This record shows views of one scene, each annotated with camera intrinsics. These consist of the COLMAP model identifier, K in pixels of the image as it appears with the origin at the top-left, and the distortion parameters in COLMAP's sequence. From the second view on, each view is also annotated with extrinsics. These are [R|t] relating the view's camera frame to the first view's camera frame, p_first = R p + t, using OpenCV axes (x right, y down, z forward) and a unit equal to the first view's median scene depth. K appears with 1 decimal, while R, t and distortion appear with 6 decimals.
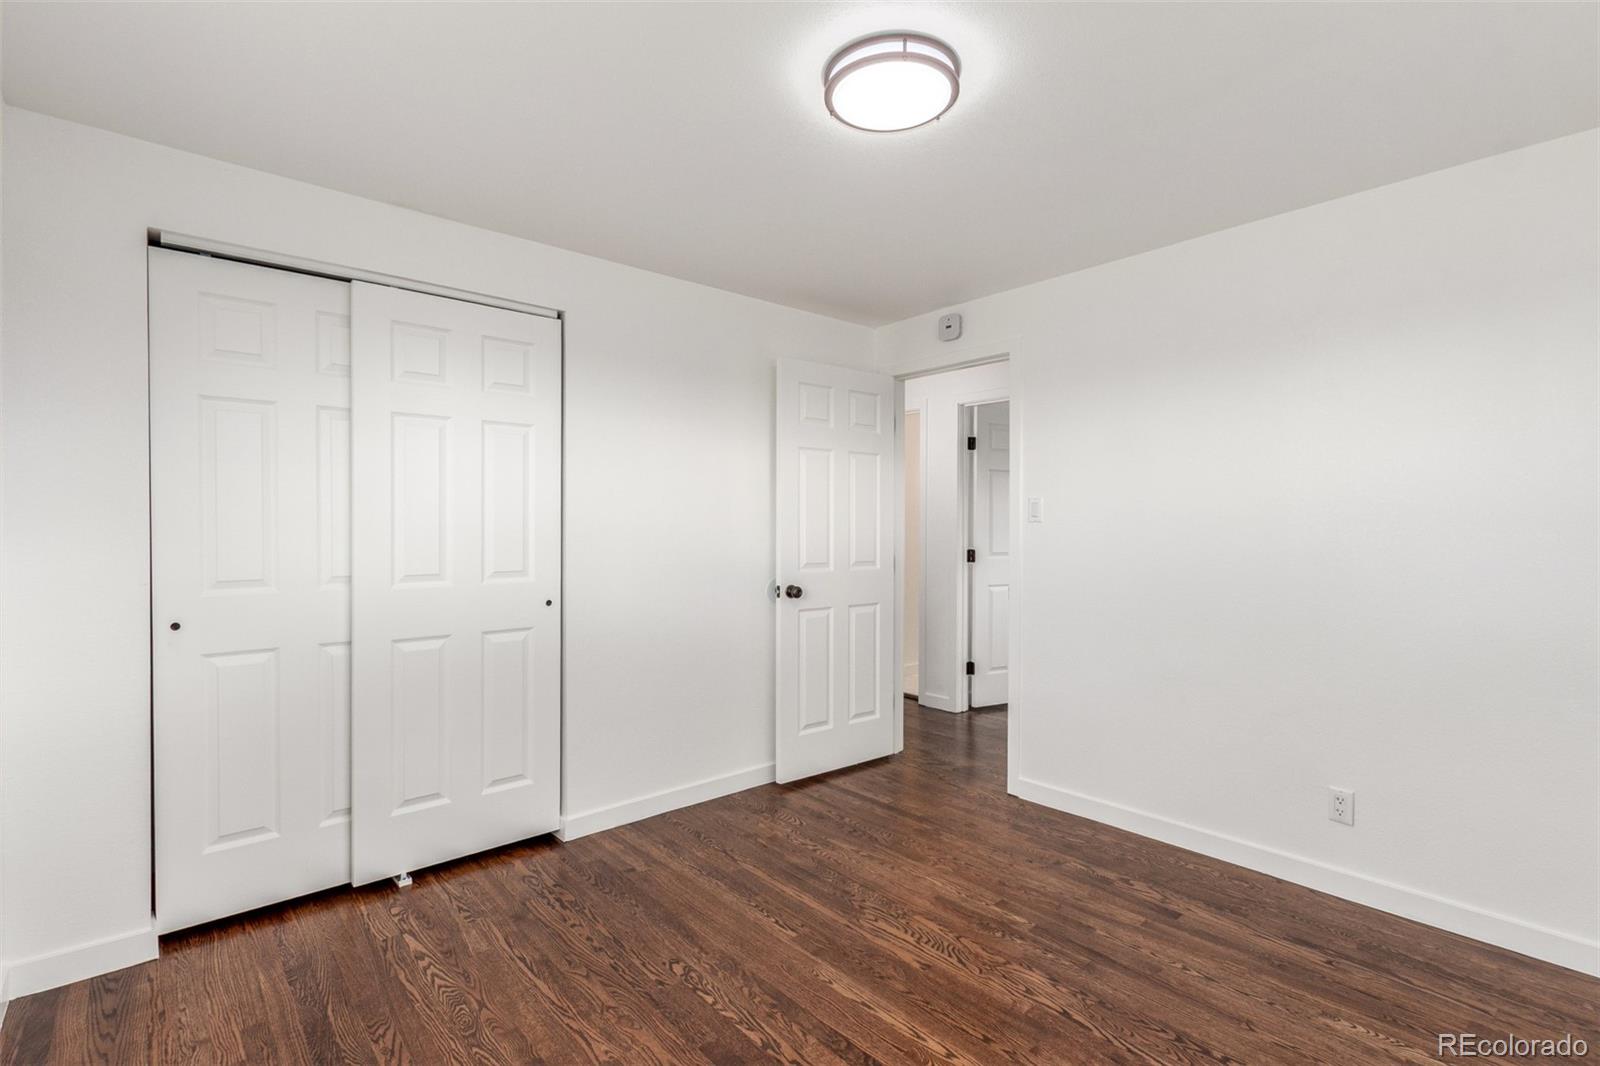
lens RADIAL K [[741.5, 0, 789.9], [0, 741.5, 524.1], [0, 0, 1]] dist [0.032050, 0.000097]
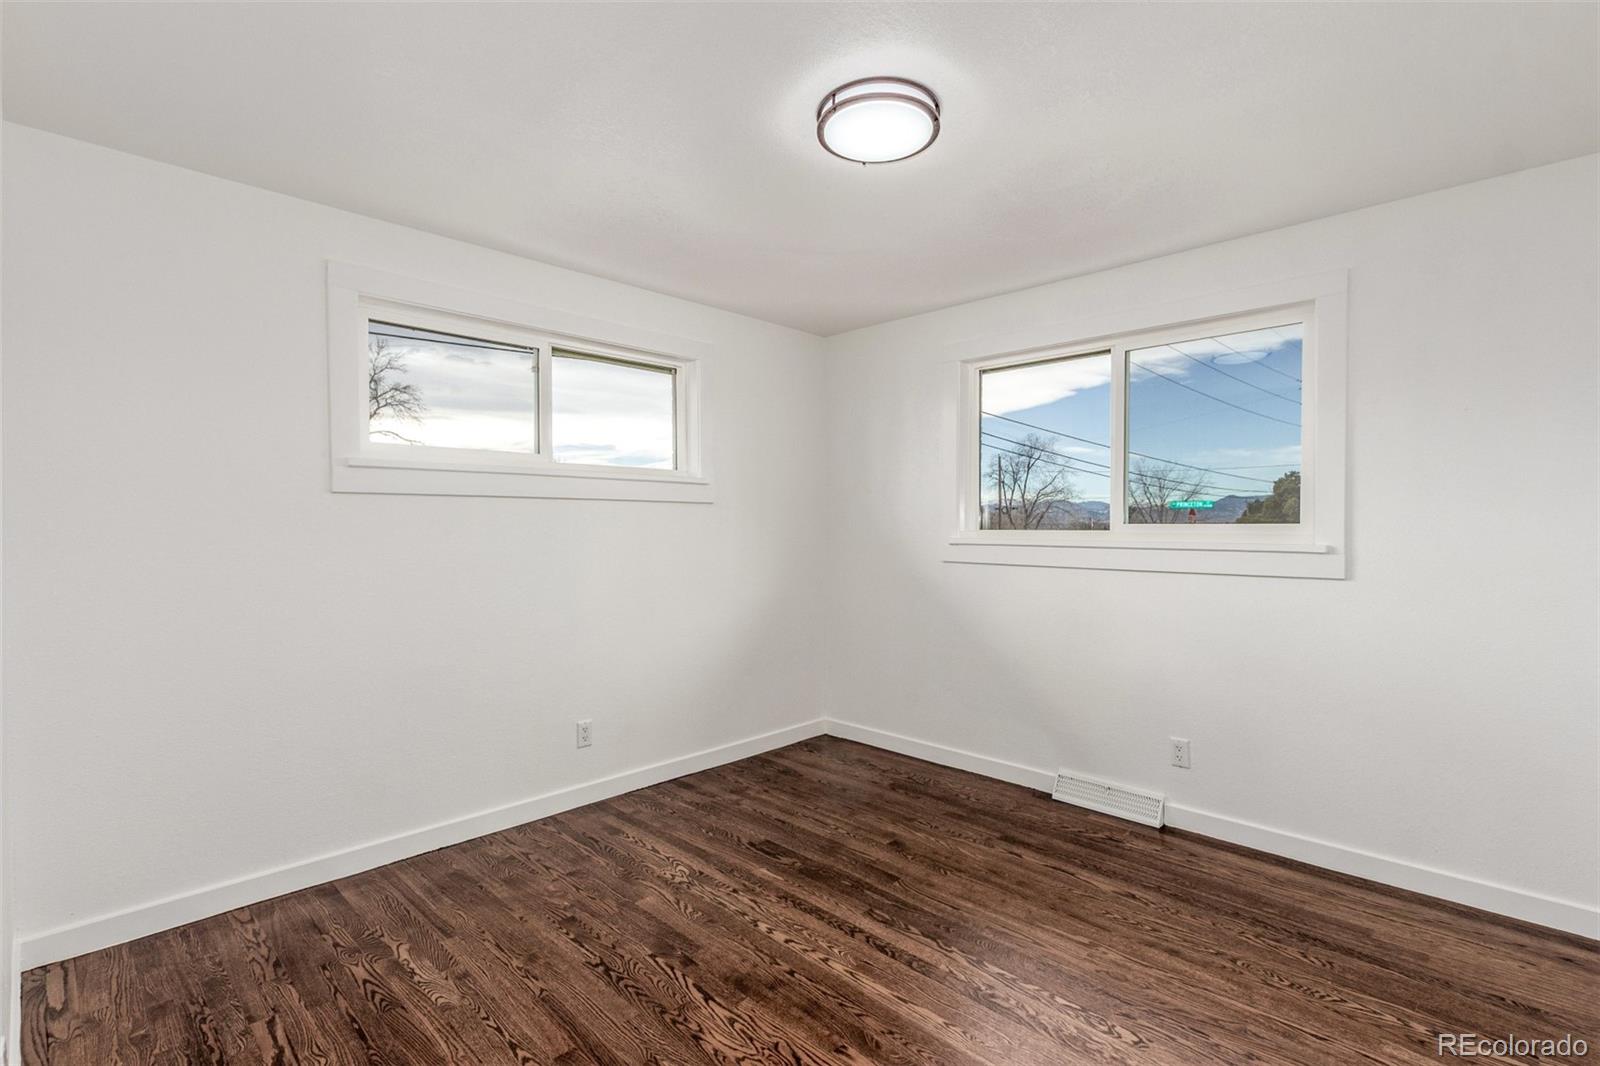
lens RADIAL K [[741.5, 0, 798.9], [0, 741.5, 532.5], [0, 0, 1]] dist [0.032050, 0.000097]
pose [[-0.996047, -0.004263, -0.088723, 0.328513], [-0.005054, 0.999949, 0.008692, 0.012272], [0.088682, 0.009106, -0.996018, 1.970758]]
